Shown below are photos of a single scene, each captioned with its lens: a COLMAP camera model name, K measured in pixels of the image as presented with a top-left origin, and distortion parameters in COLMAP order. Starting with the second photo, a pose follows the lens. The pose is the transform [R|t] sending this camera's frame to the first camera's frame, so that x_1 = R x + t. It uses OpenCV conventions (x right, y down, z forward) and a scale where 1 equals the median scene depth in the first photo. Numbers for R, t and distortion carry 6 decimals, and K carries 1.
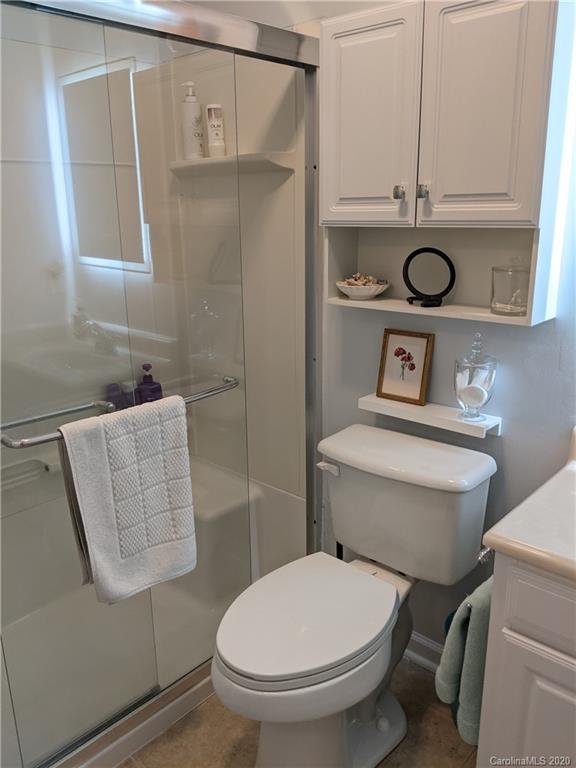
lens RADIAL K [[604.4, 0, 288.0], [0, 604.4, 384.0], [0, 0, 1]] dist [0.008671, 0.000787]
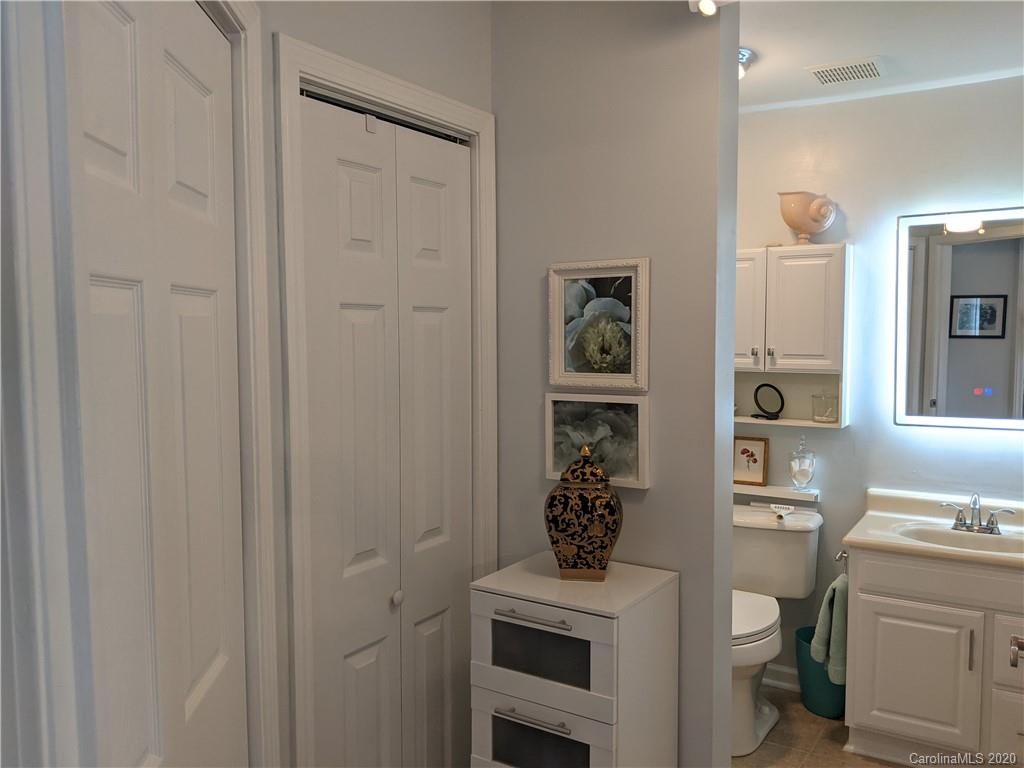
lens RADIAL K [[819.2, 0, 512.0], [0, 819.2, 384.0], [0, 0, 1]] dist [0.074761, -0.139282]
pose [[0.982122, 0.002193, 0.188231, -0.857377], [0.038410, 0.976560, -0.211788, 0.216758], [-0.184283, 0.215232, 0.959018, -0.992562]]
